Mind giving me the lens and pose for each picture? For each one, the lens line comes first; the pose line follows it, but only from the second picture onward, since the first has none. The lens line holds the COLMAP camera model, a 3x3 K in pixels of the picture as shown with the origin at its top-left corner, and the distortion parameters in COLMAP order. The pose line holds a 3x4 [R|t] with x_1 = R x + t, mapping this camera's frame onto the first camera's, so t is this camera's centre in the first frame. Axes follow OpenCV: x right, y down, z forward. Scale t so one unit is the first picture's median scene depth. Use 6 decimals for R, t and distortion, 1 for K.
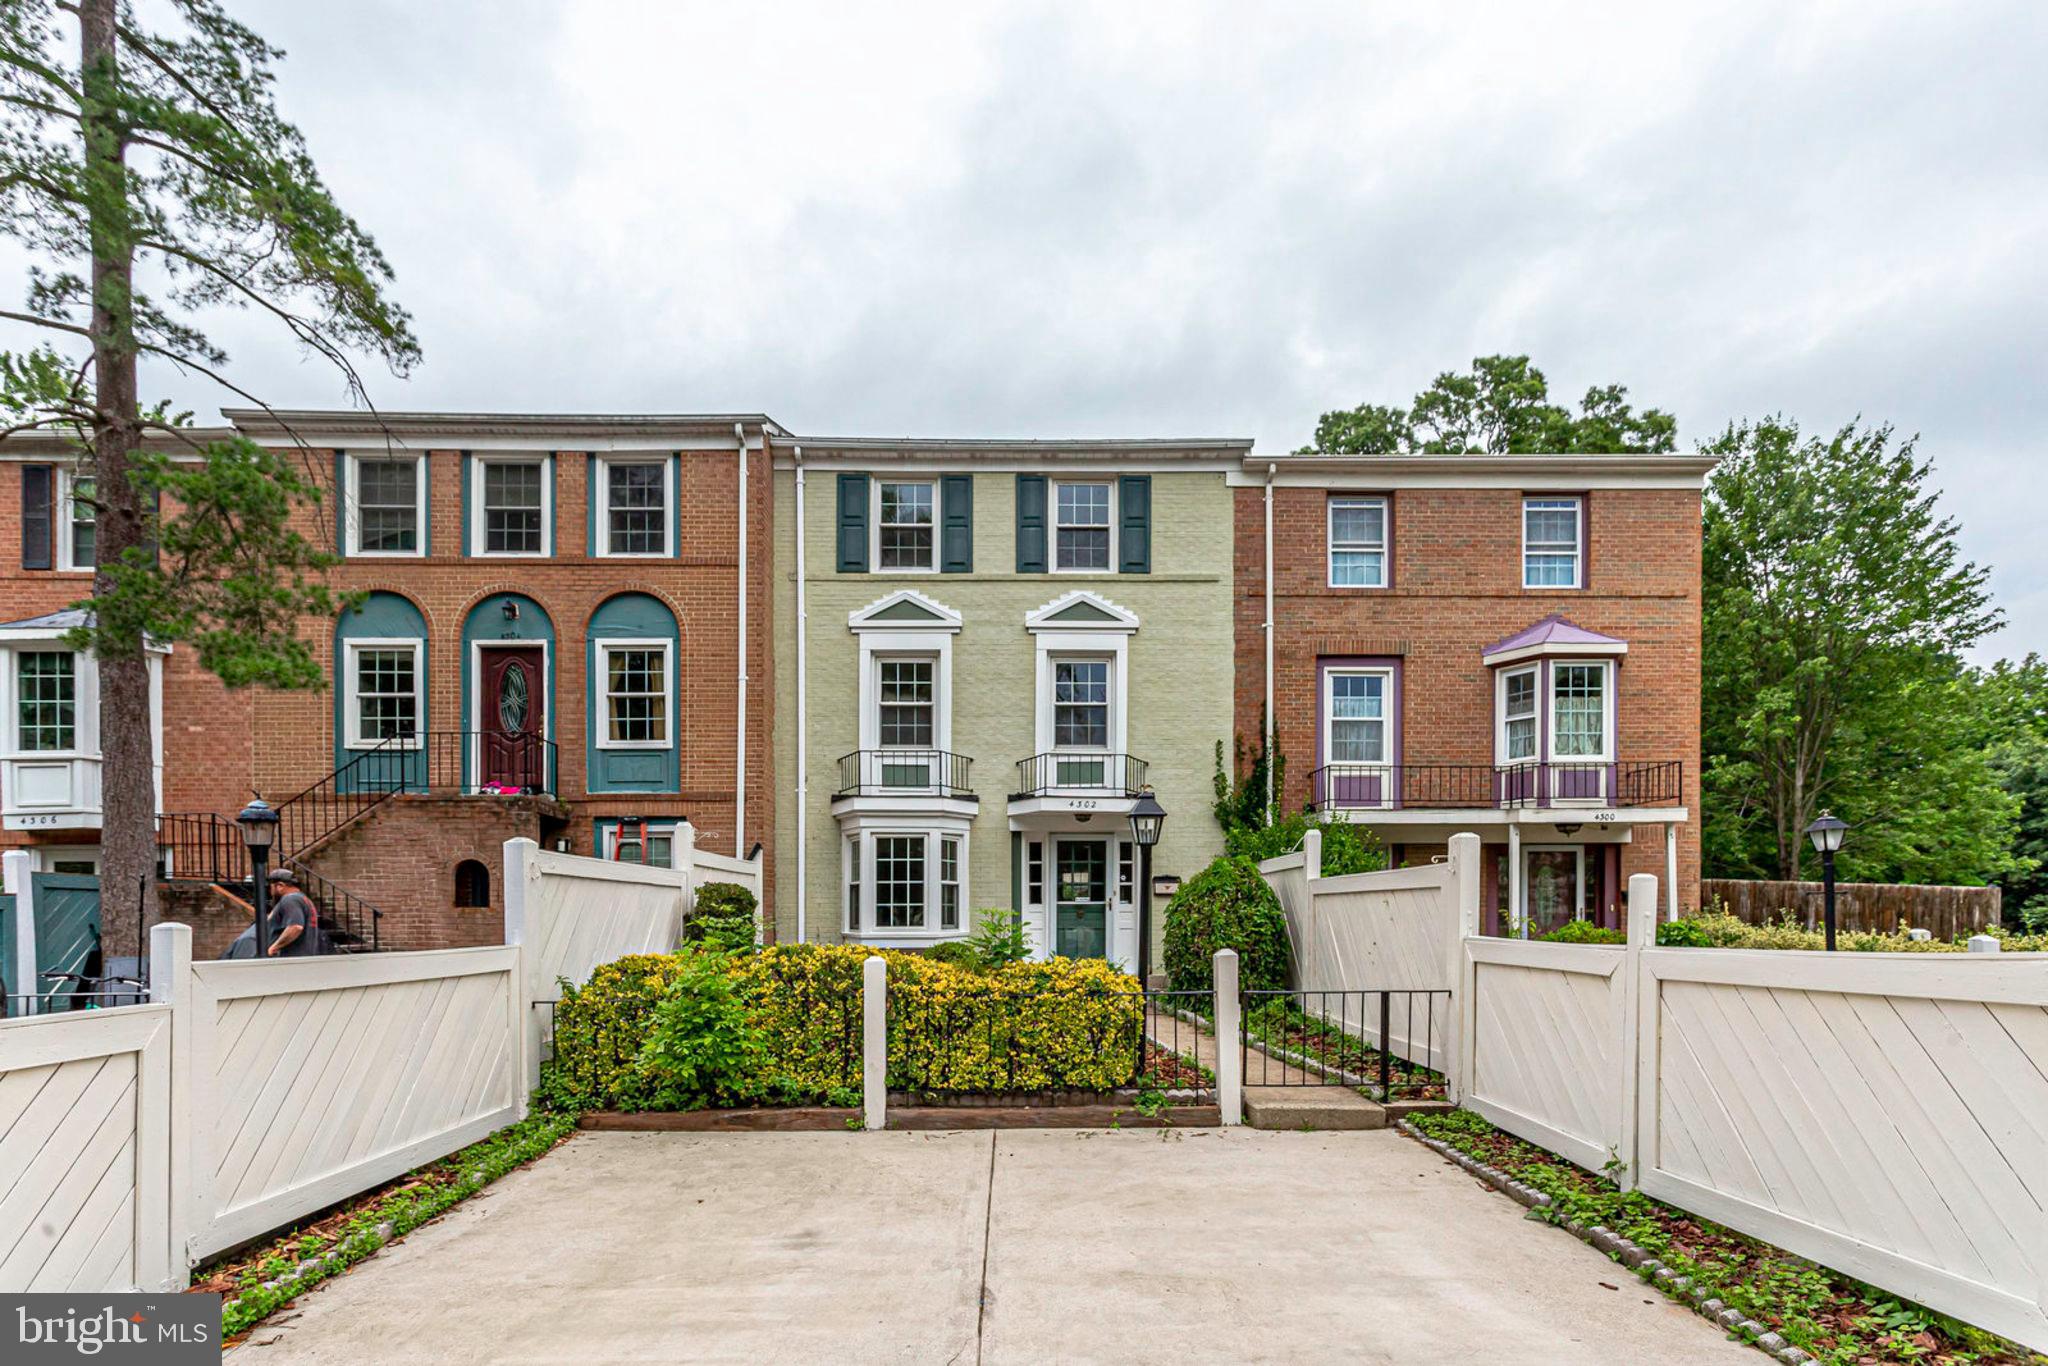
lens RADIAL K [[1037.6, 0, 1025.3], [0, 1037.6, 920.0], [0, 0, 1]] dist [-0.001200, 0.001947]
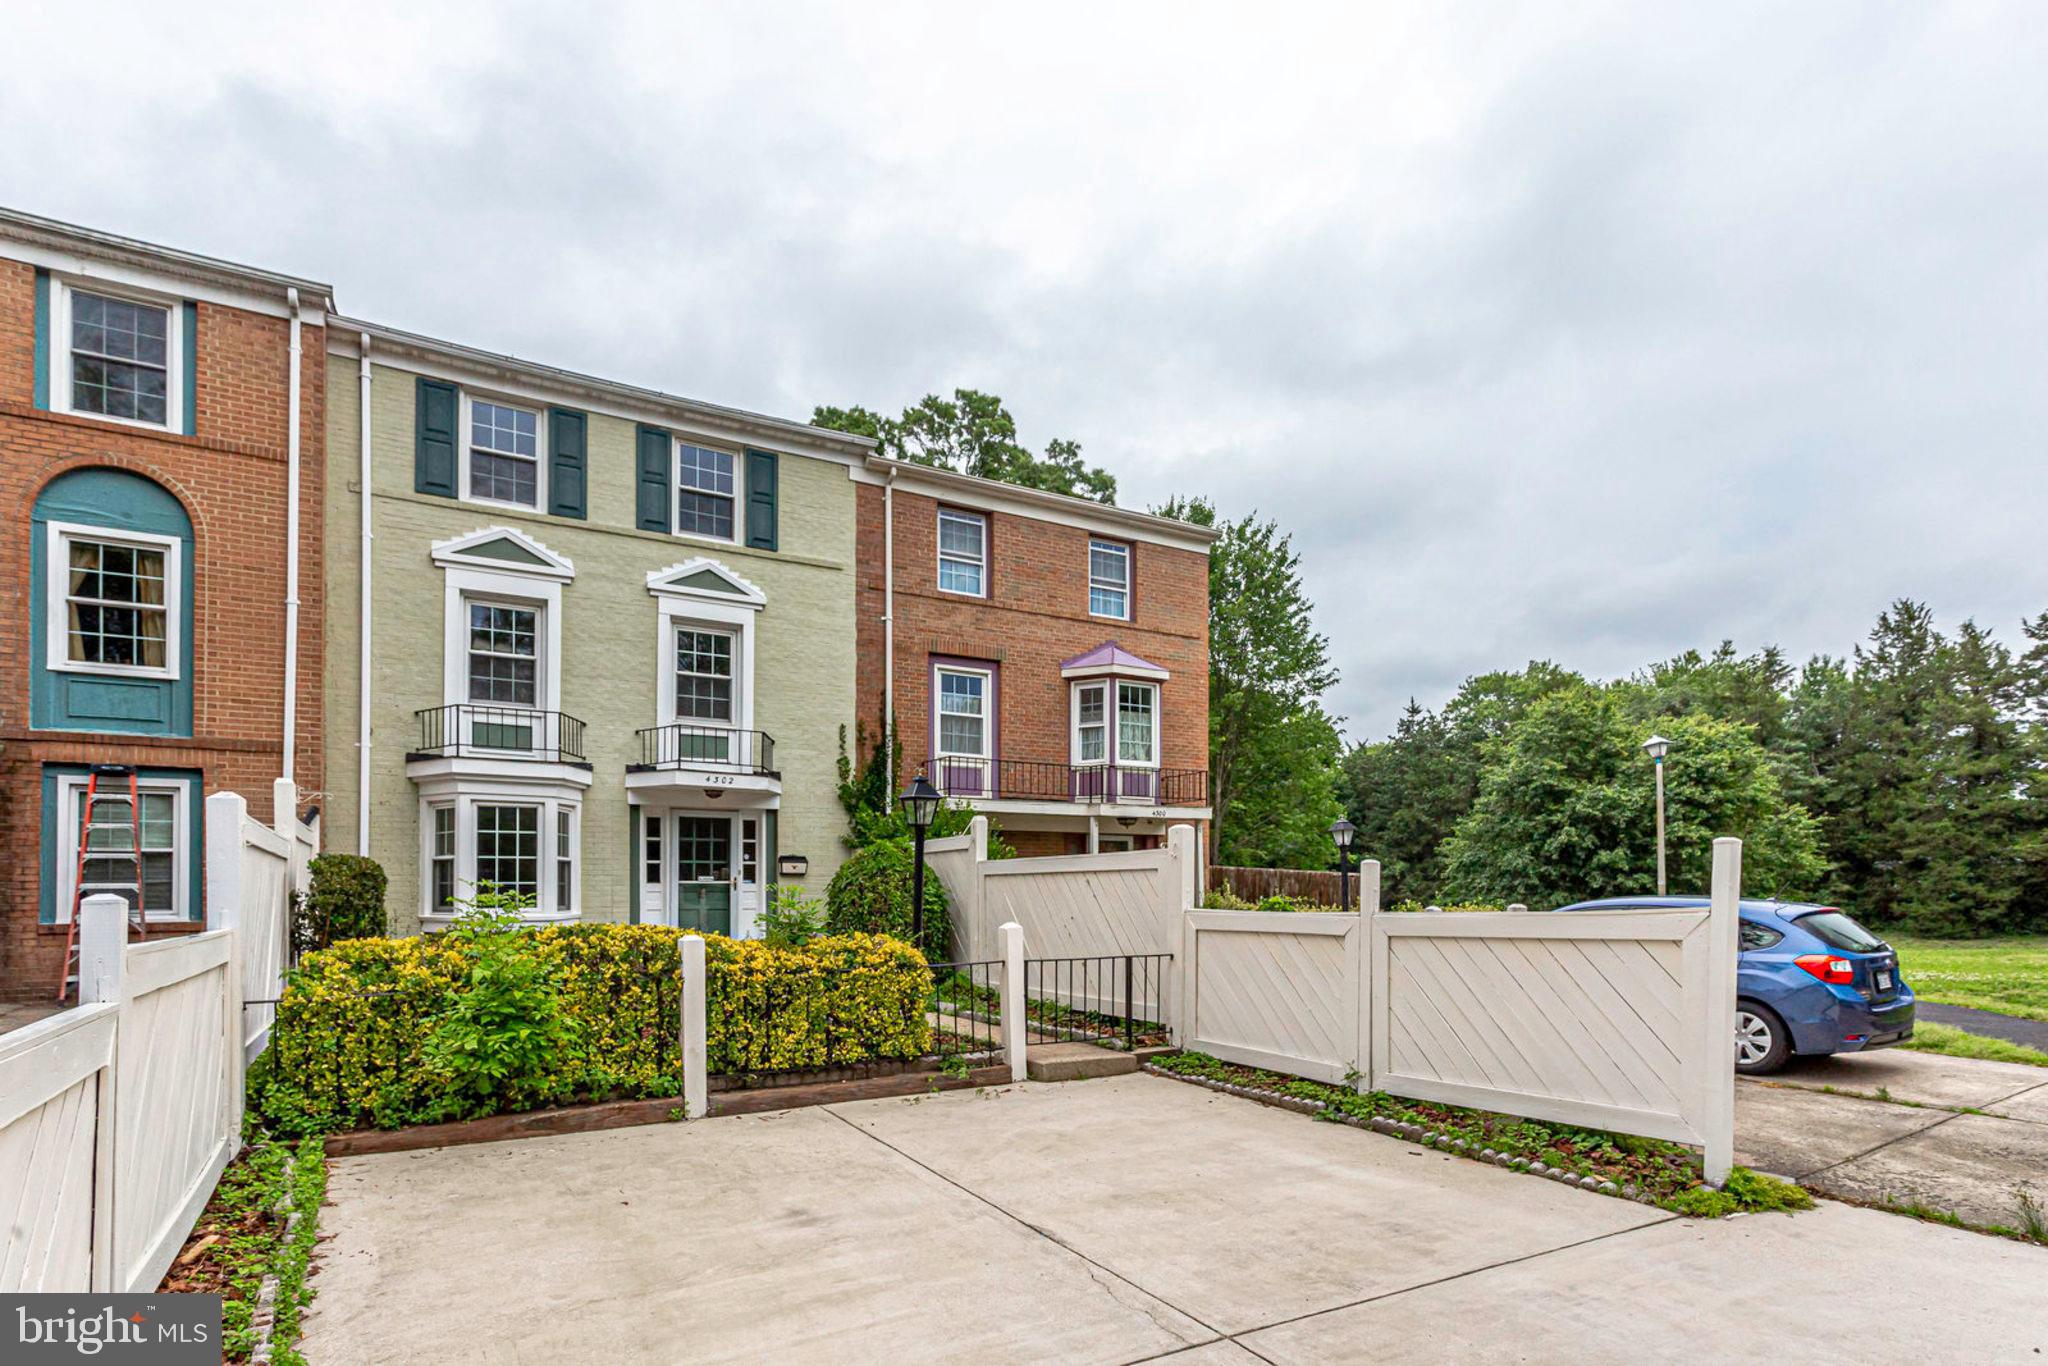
lens RADIAL K [[1065.2, 0, 1021.3], [0, 1065.2, 880.2], [0, 0, 1]] dist [0.001025, 0.002591]
pose [[0.867585, 0.005514, 0.497258, -0.183943], [0.005432, 0.999774, -0.020563, 0.003315], [-0.497259, 0.020542, 0.867359, 0.003356]]
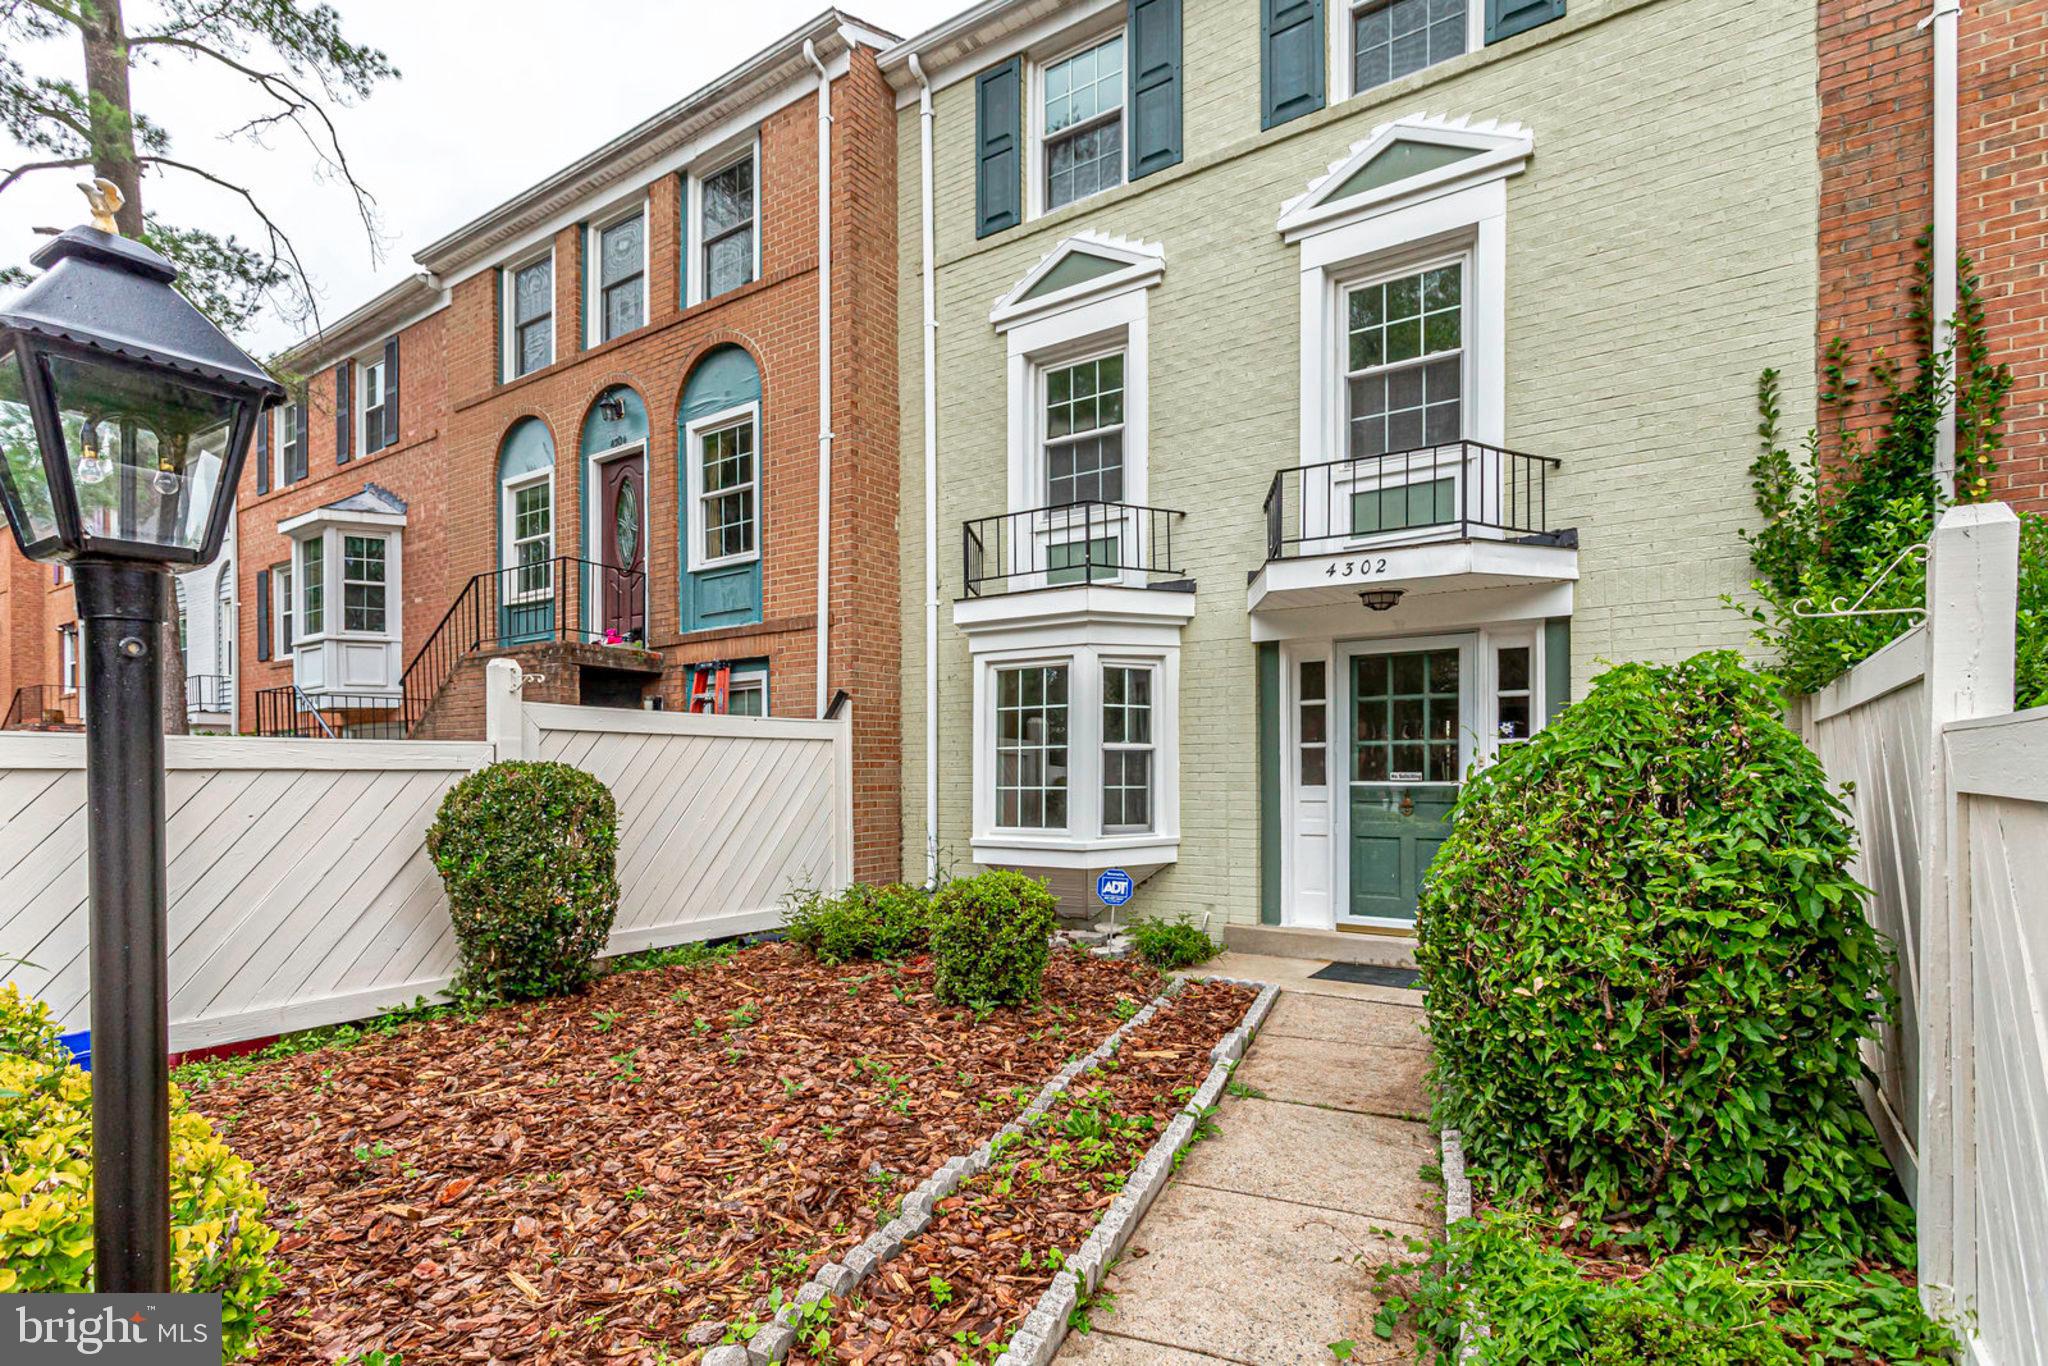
lens RADIAL K [[1018.9, 0, 996.1], [0, 1018.9, 770.1], [0, 0, 1]] dist [0.003180, 0.001464]
pose [[0.809664, -0.003288, -0.586884, 0.178406], [0.001043, 0.999991, -0.004164, -0.021318], [0.586893, 0.002760, 0.809660, 0.524077]]
